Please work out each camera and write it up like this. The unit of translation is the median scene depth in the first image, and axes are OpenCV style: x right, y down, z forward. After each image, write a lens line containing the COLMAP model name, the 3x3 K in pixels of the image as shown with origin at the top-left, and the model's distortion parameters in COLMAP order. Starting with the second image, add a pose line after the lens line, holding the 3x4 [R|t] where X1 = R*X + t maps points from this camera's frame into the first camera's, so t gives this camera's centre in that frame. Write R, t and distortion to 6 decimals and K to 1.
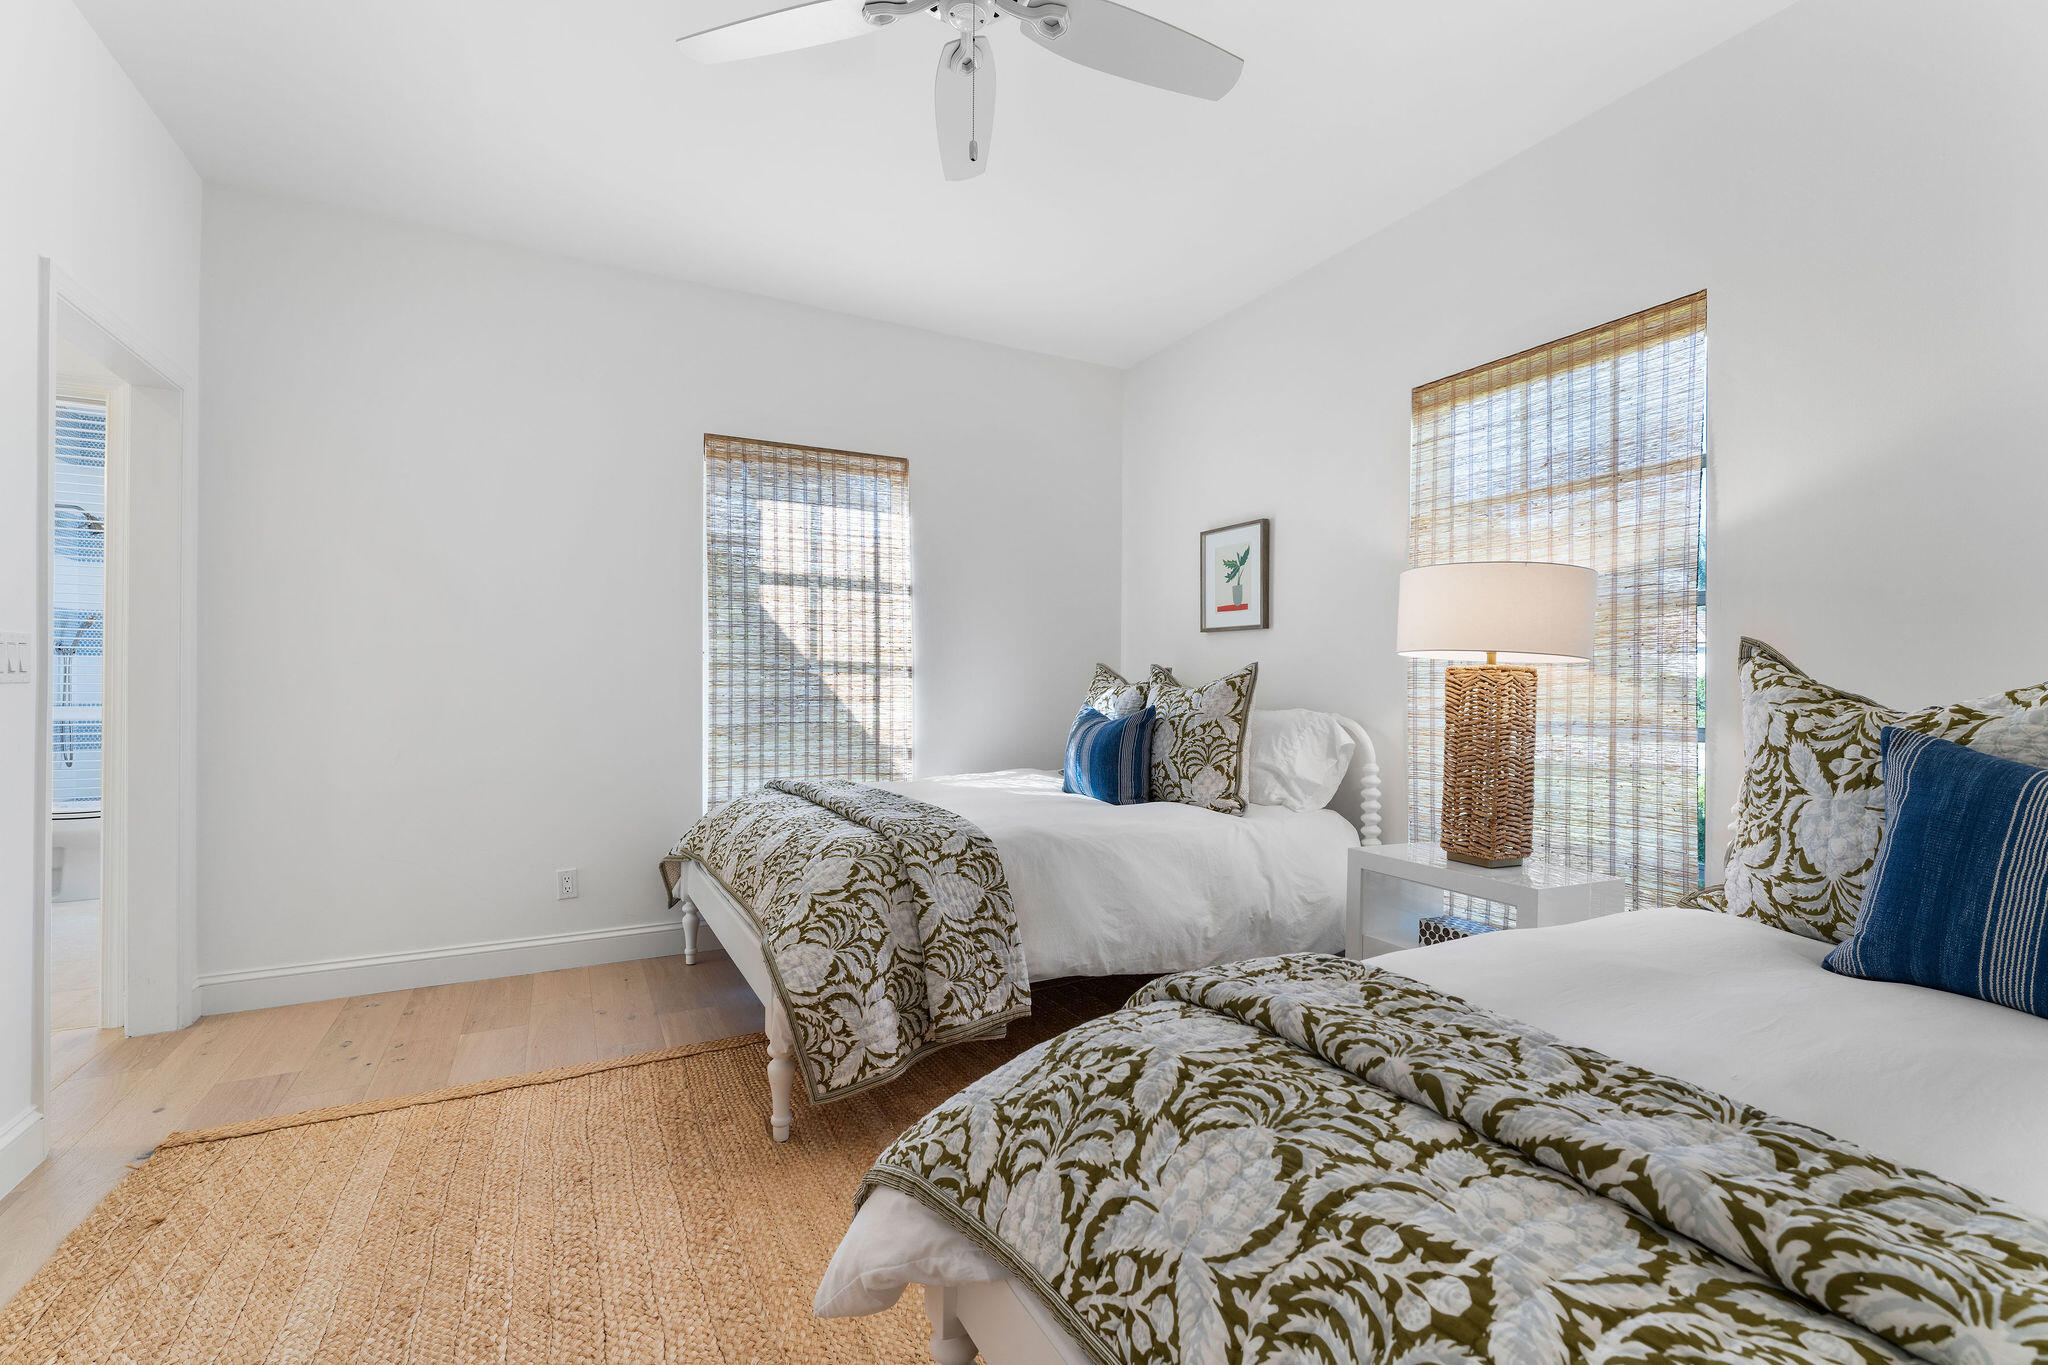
lens RADIAL K [[885.1, 0, 1030.7], [0, 885.1, 686.8], [0, 0, 1]] dist [0.001102, -0.000425]
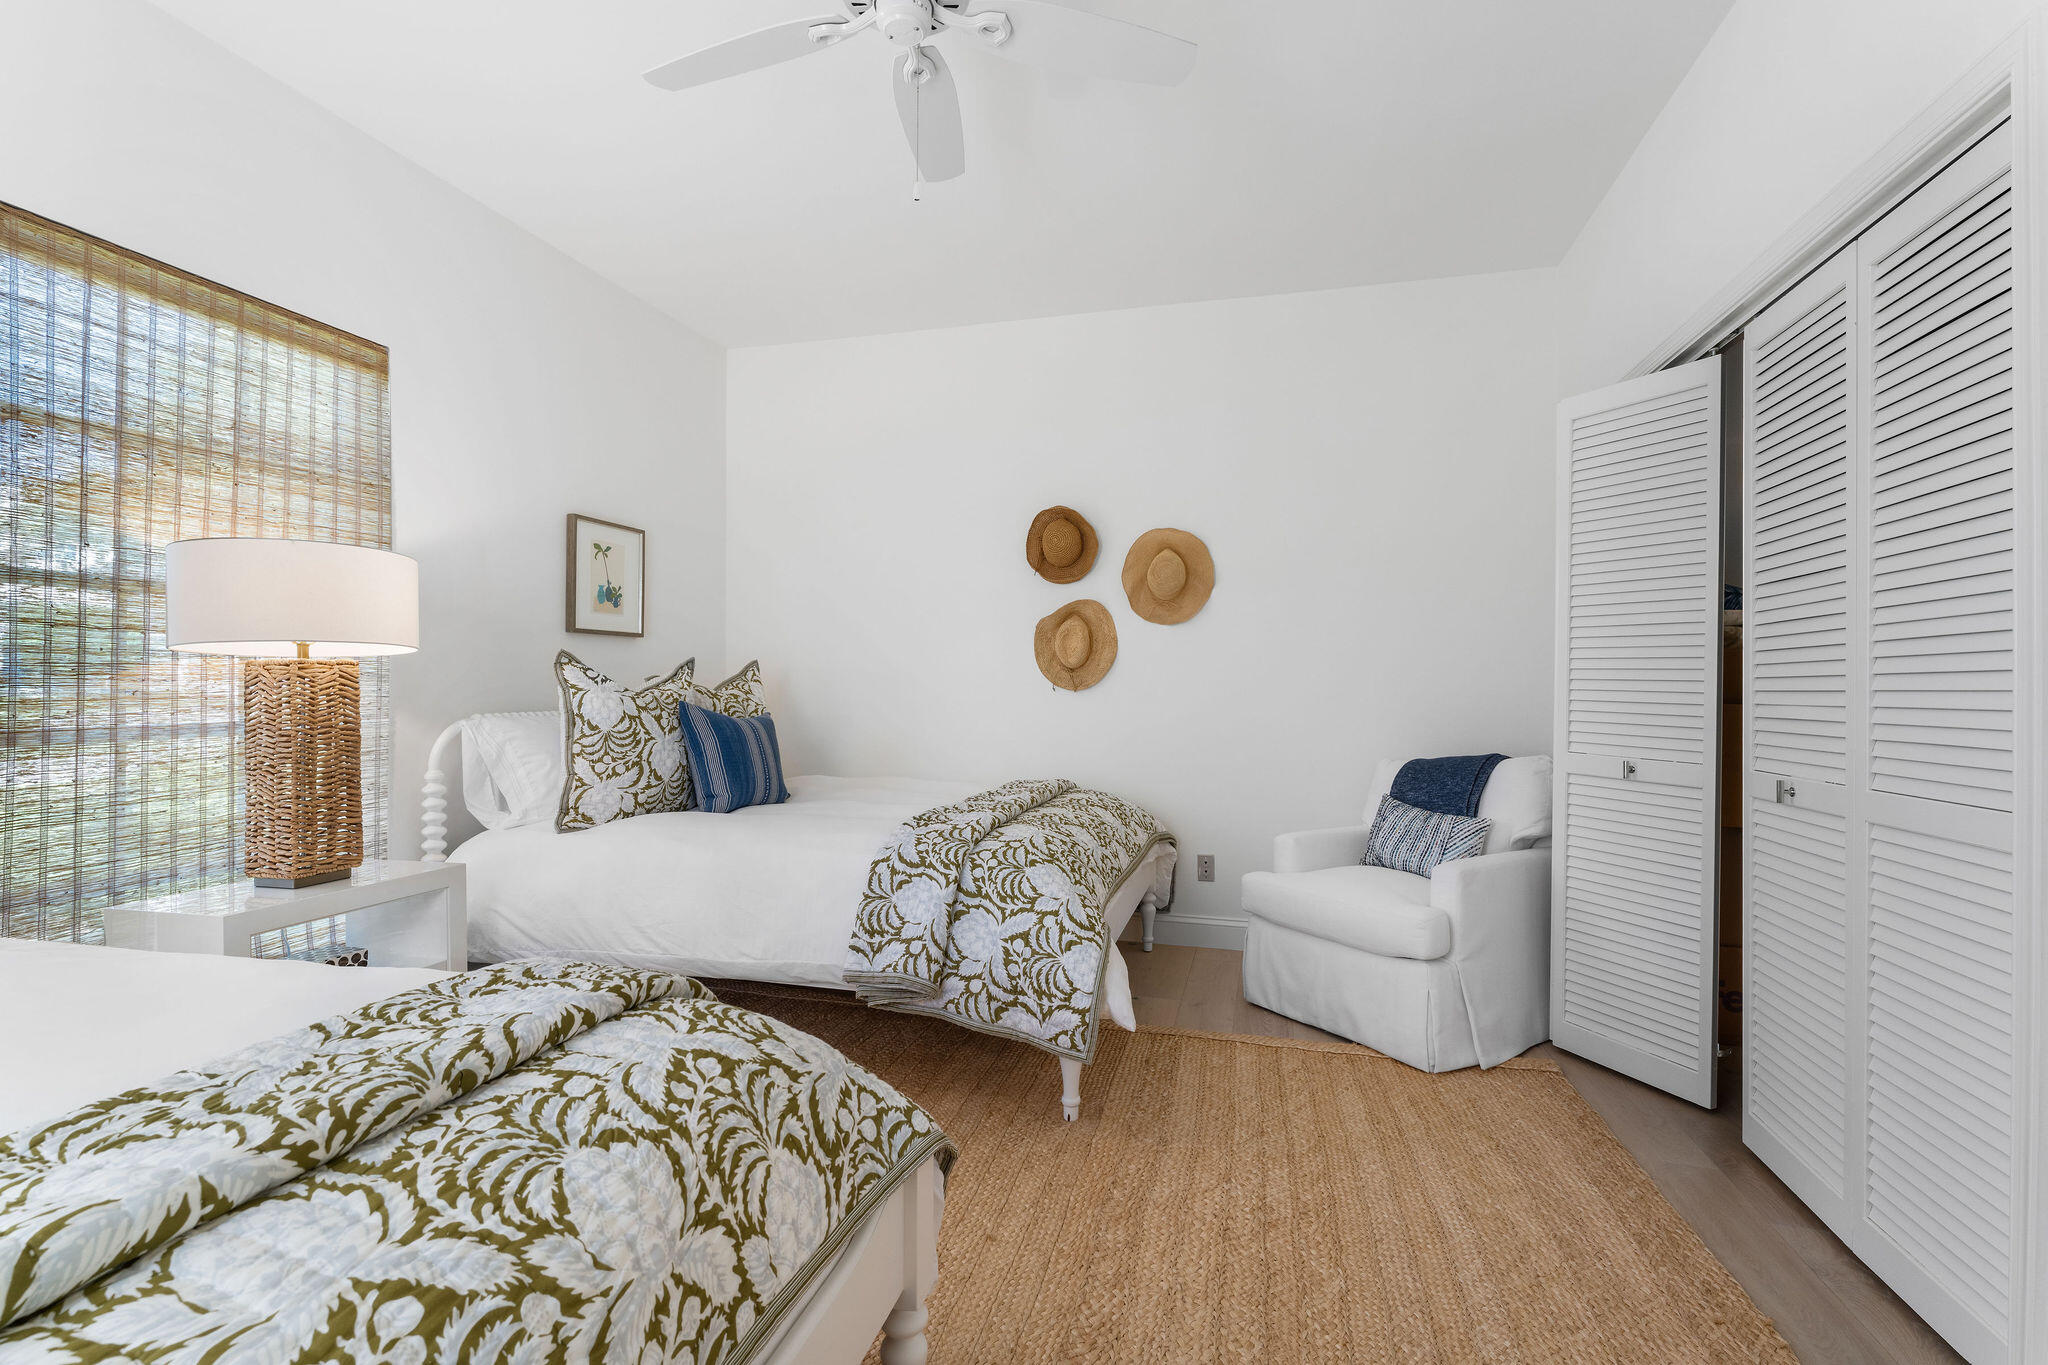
lens RADIAL K [[901.7, 0, 1024.0], [0, 901.7, 682.5], [0, 0, 1]] dist [0.000571, -0.004234]
pose [[-0.723419, -0.010400, 0.690331, -0.573135], [-0.005377, 0.999941, 0.009429, -0.011815], [-0.690388, 0.003109, -0.723432, 1.056011]]
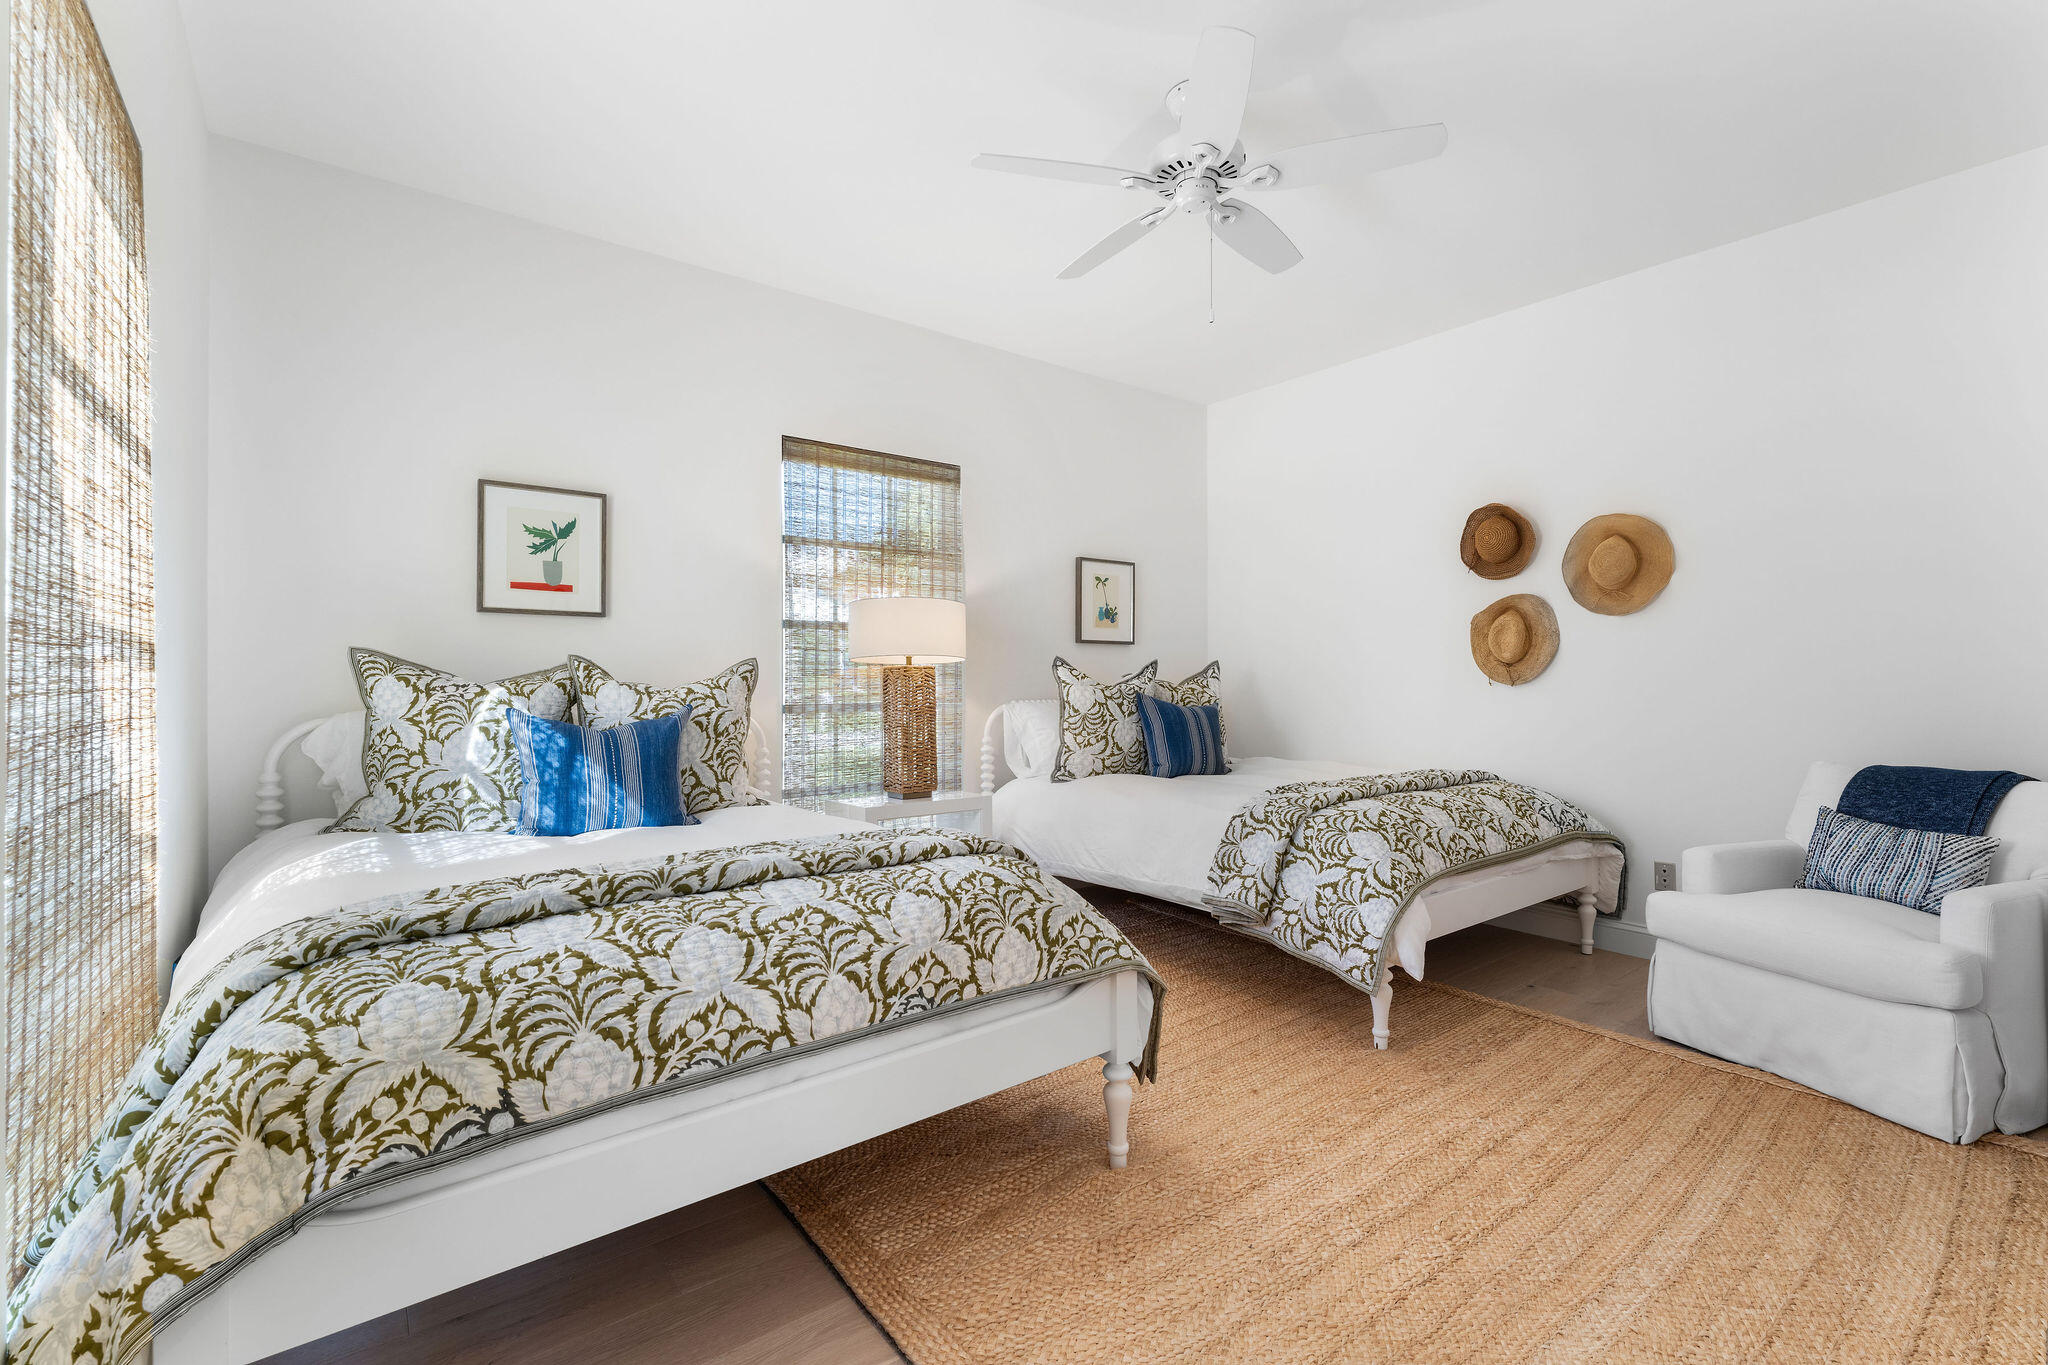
lens RADIAL K [[885.1, 0, 1030.7], [0, 885.1, 686.8], [0, 0, 1]] dist [0.001102, -0.000425]
pose [[-0.162762, -0.015801, 0.986539, -0.912460], [0.005063, 0.999845, 0.016849, -0.011125], [-0.986652, 0.007738, -0.162657, 0.952389]]
